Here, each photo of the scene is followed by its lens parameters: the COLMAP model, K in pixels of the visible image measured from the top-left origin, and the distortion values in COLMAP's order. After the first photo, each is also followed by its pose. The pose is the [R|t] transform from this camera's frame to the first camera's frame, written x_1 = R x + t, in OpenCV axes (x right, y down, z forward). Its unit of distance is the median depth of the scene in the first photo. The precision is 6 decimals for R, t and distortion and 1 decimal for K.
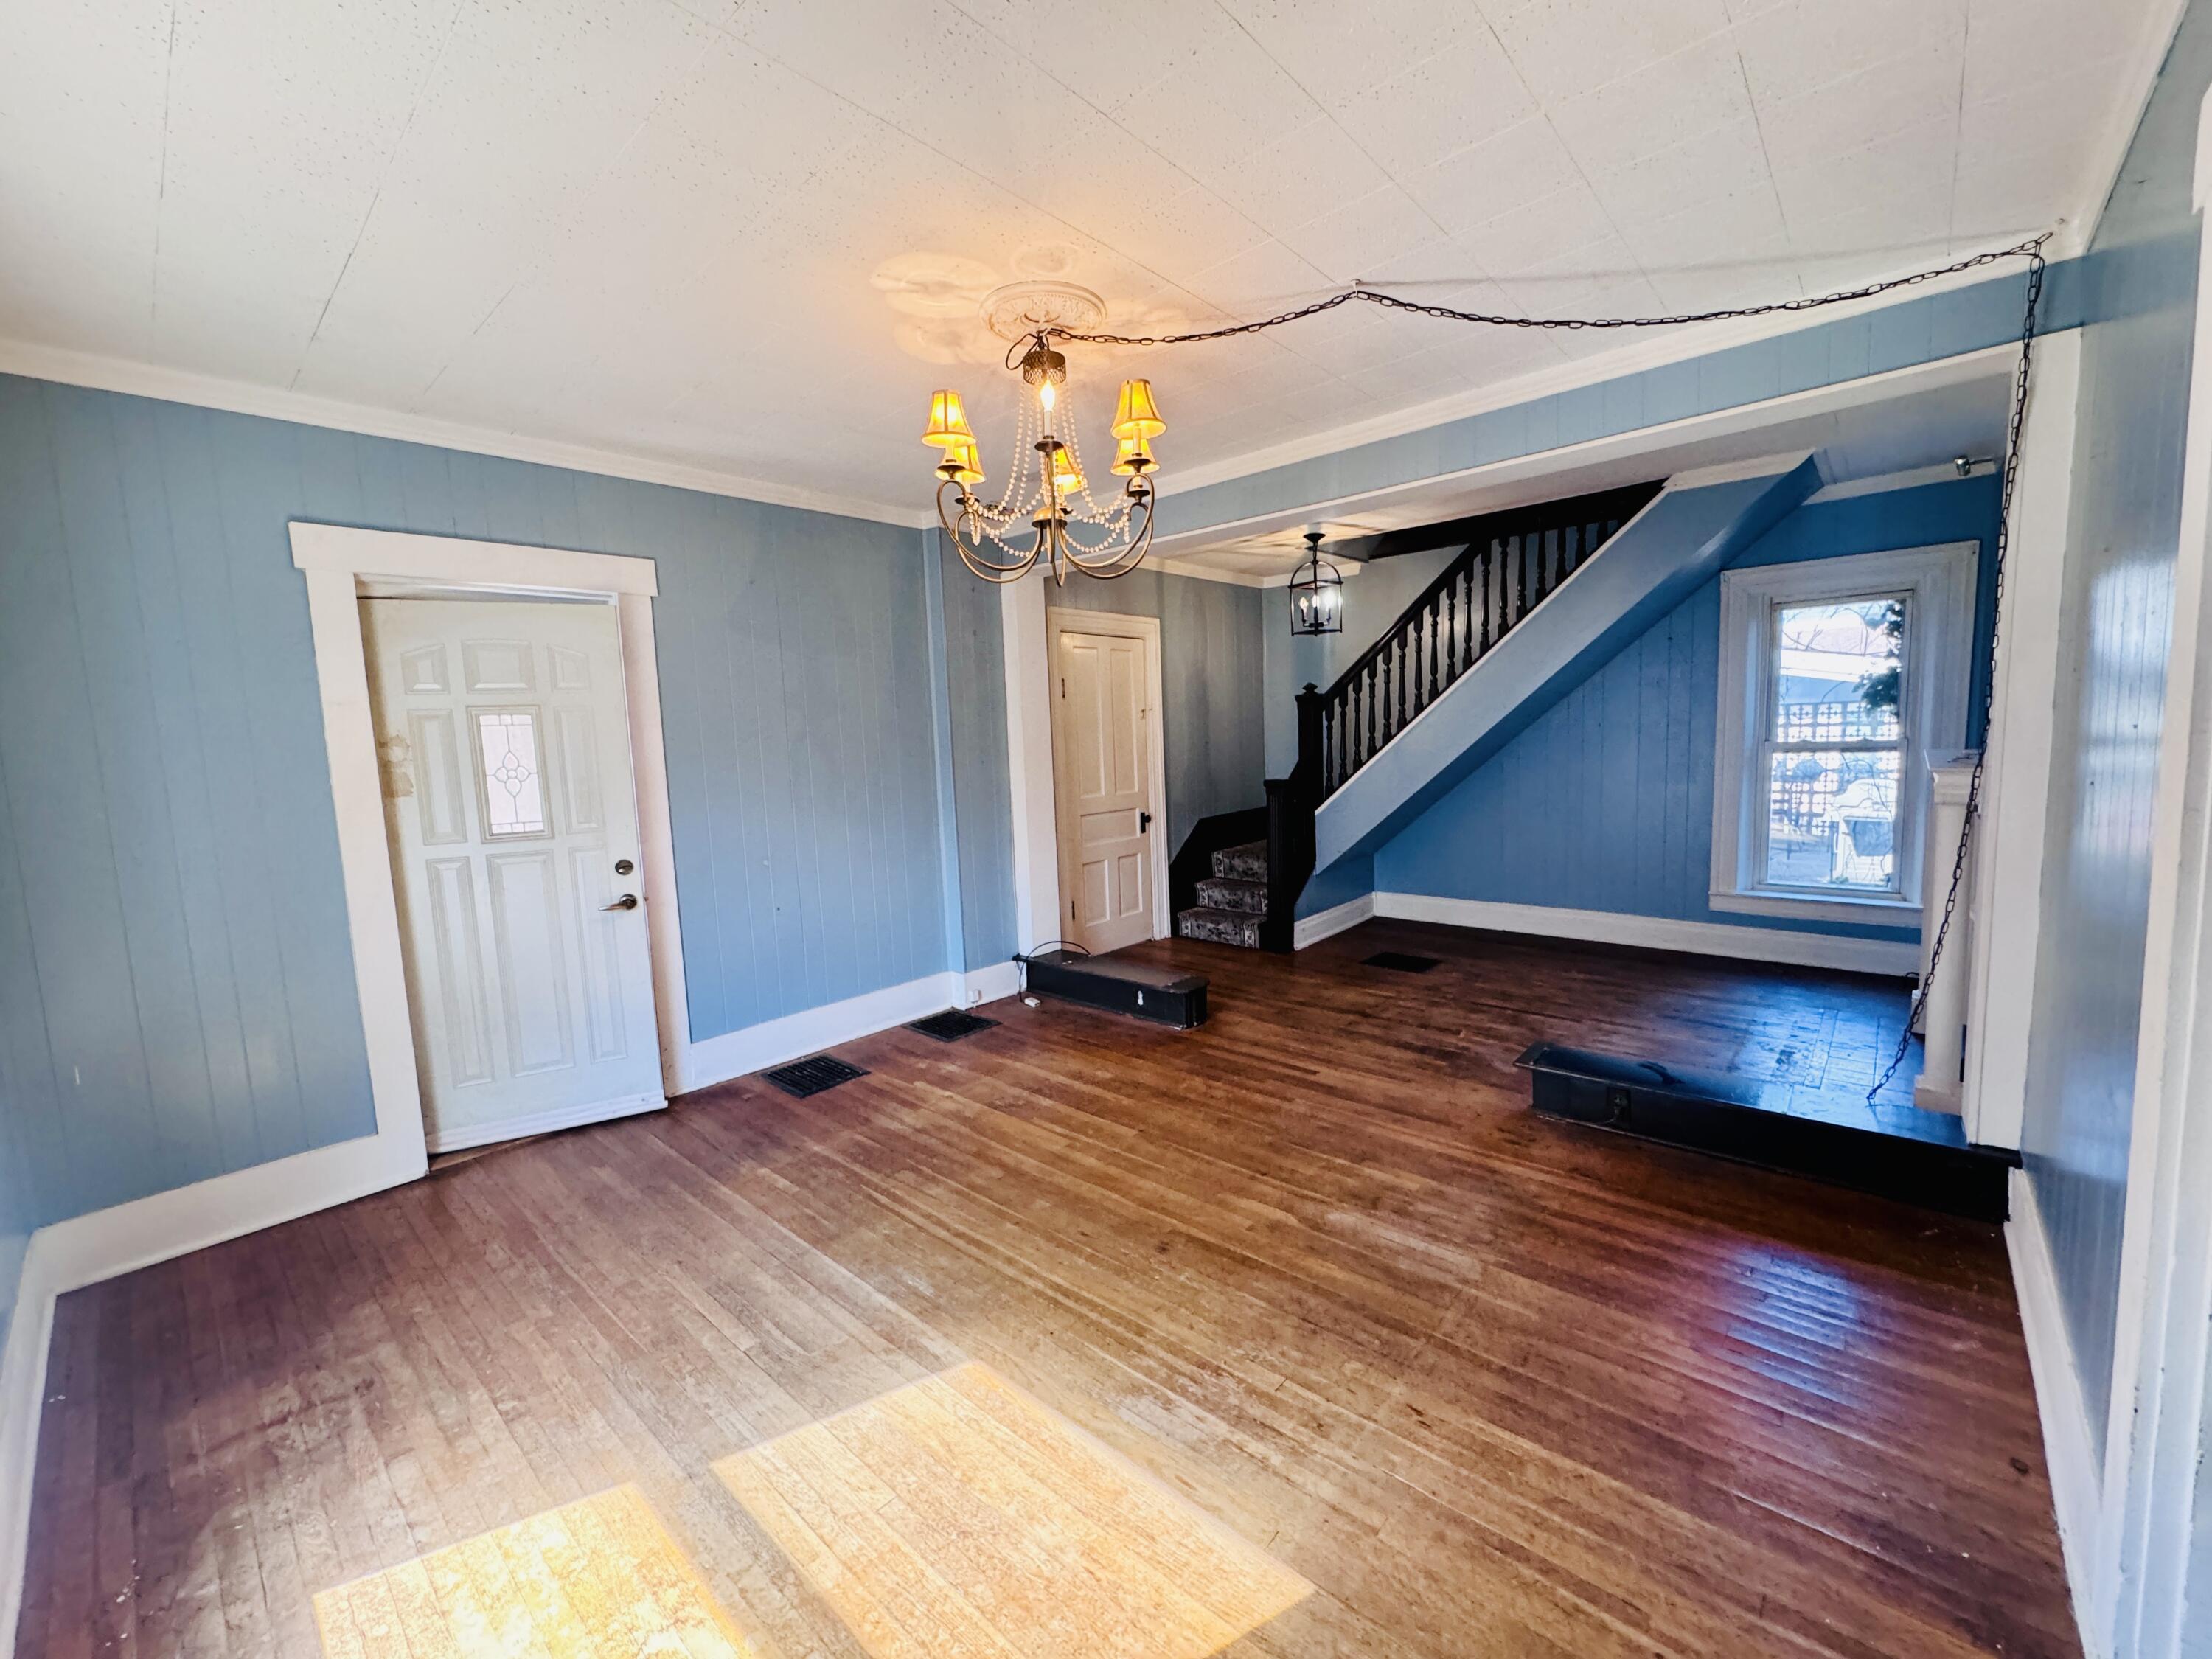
lens RADIAL K [[896.0, 0, 1105.2], [0, 896.0, 823.8], [0, 0, 1]] dist [-0.001464, 0.000004]
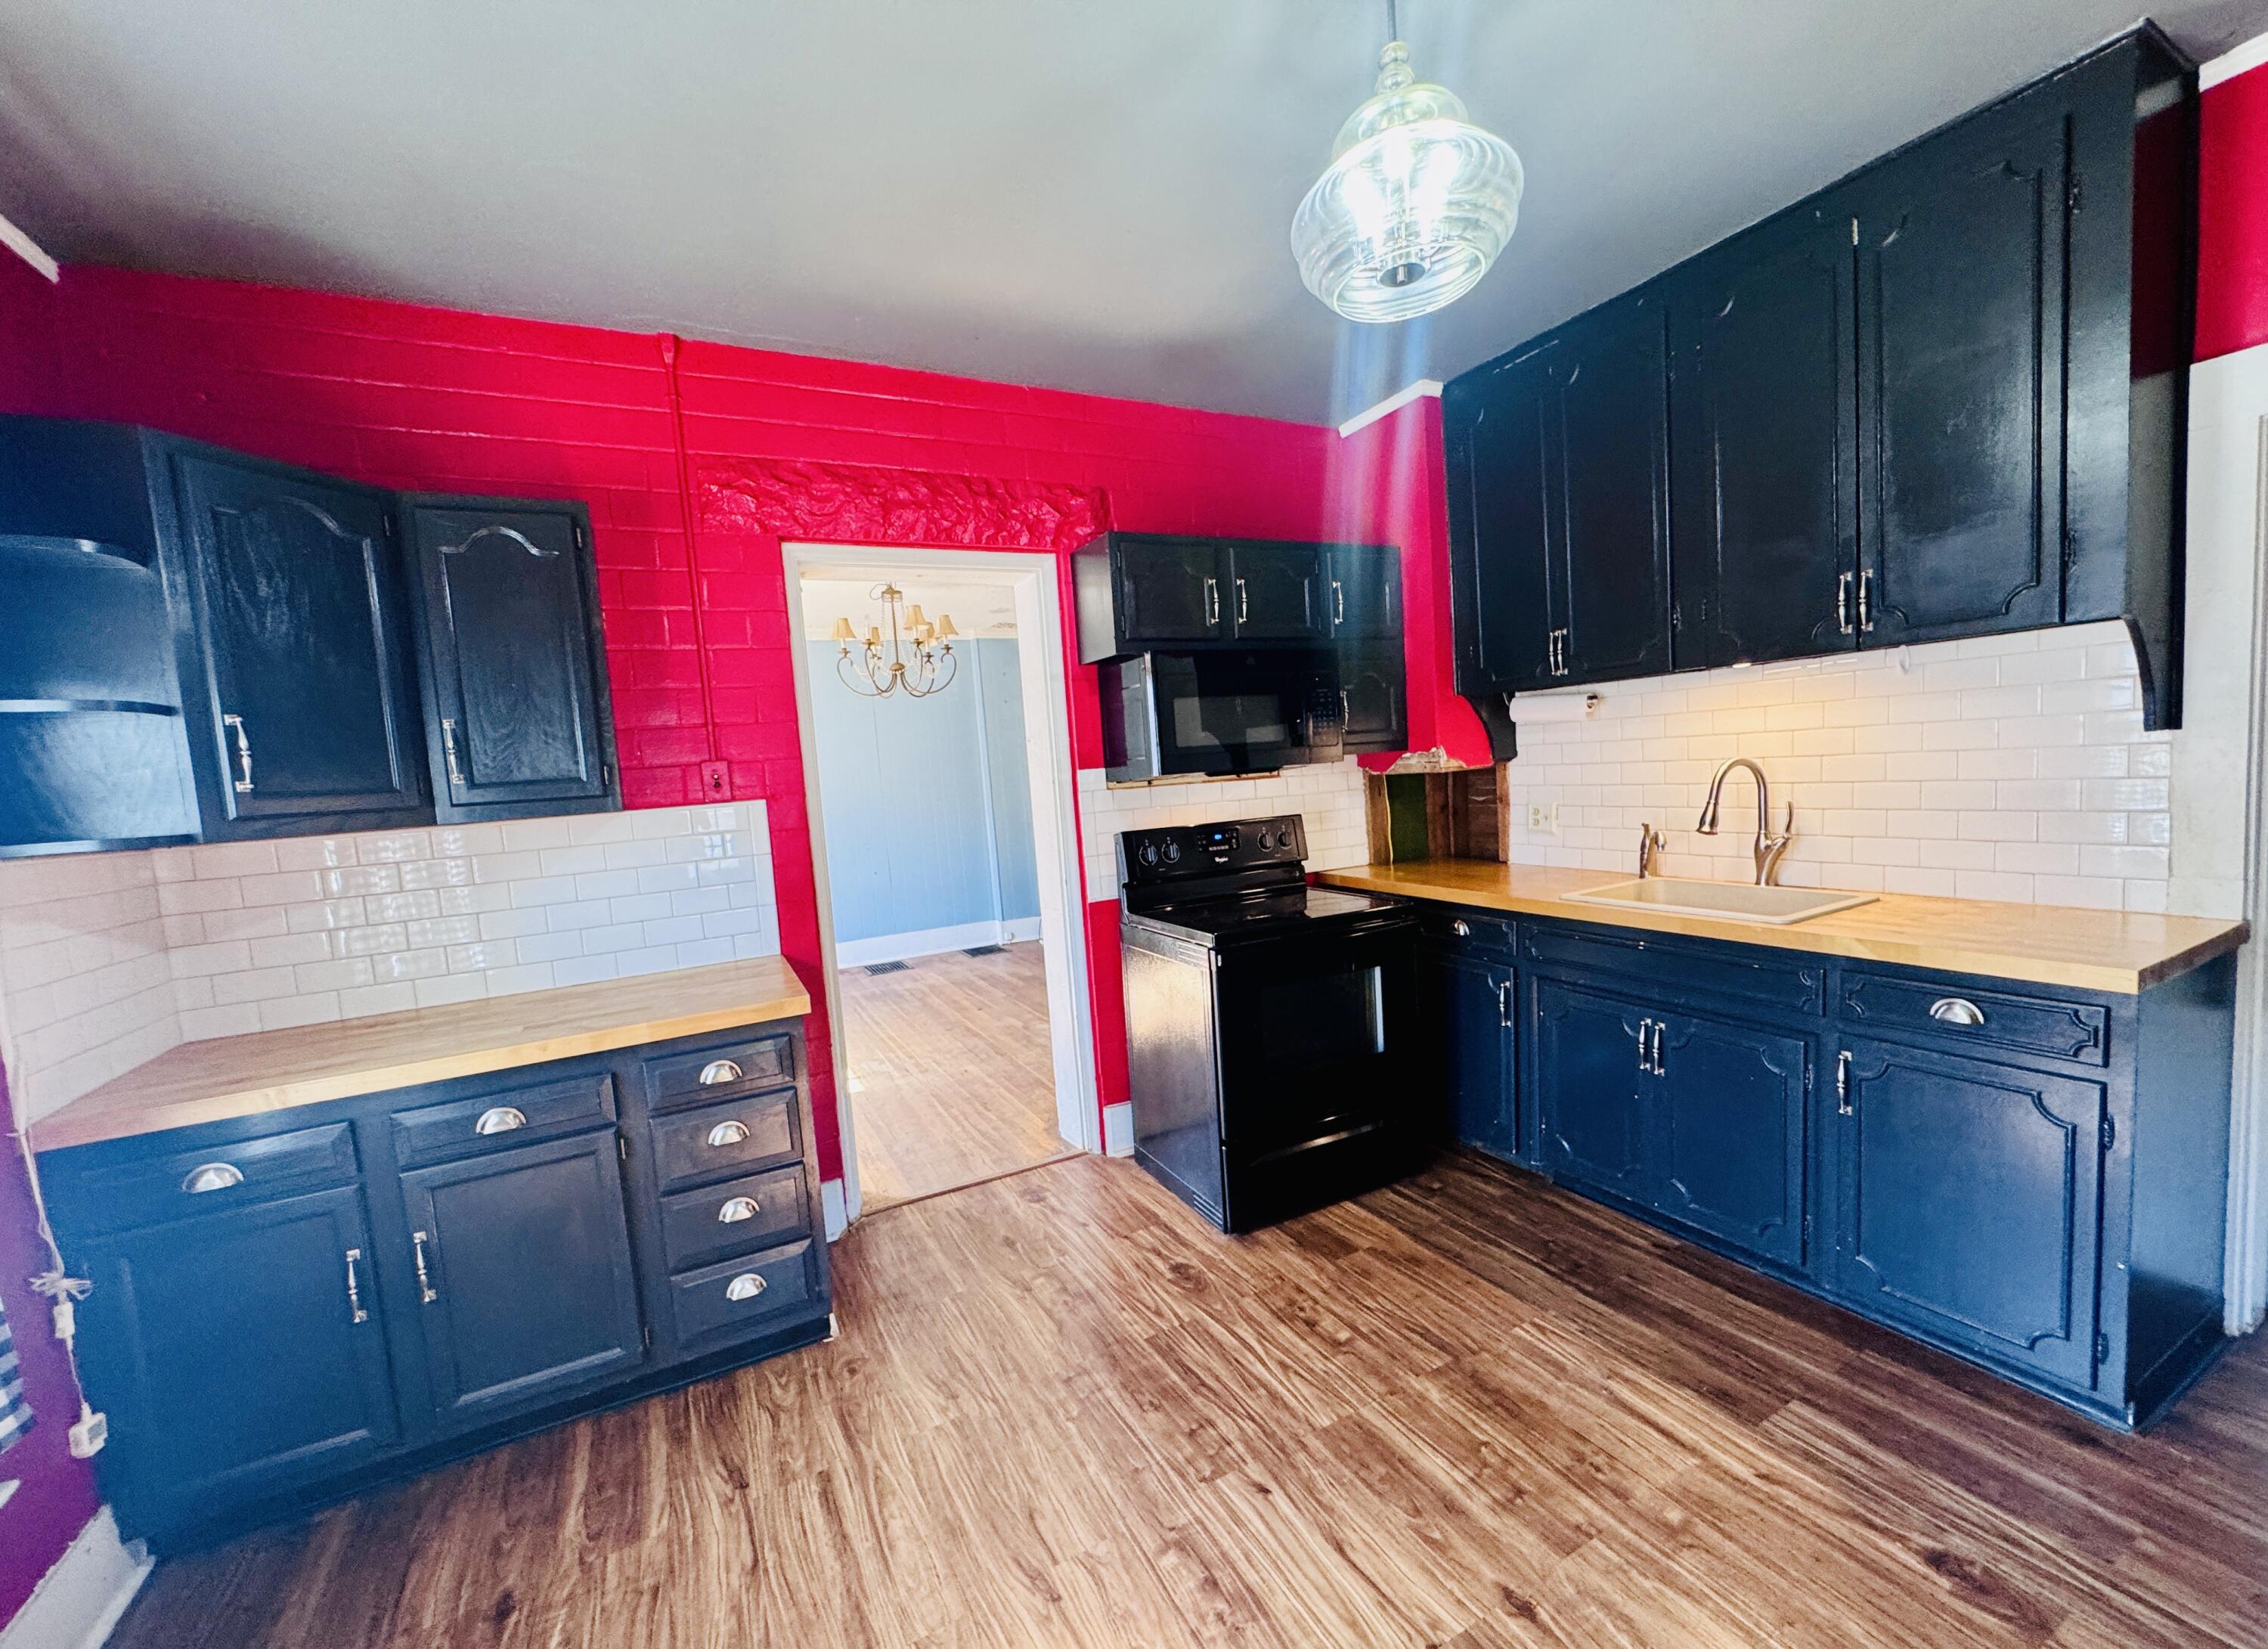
lens RADIAL K [[901.6, 0, 1125.0], [0, 901.6, 839.8], [0, 0, 1]] dist [-0.001344, -0.000347]
pose [[0.931713, 0.002572, -0.363187, 1.068278], [-0.005121, 0.999969, -0.006055, 0.058469], [0.363160, 0.007501, 0.931697, -0.673362]]
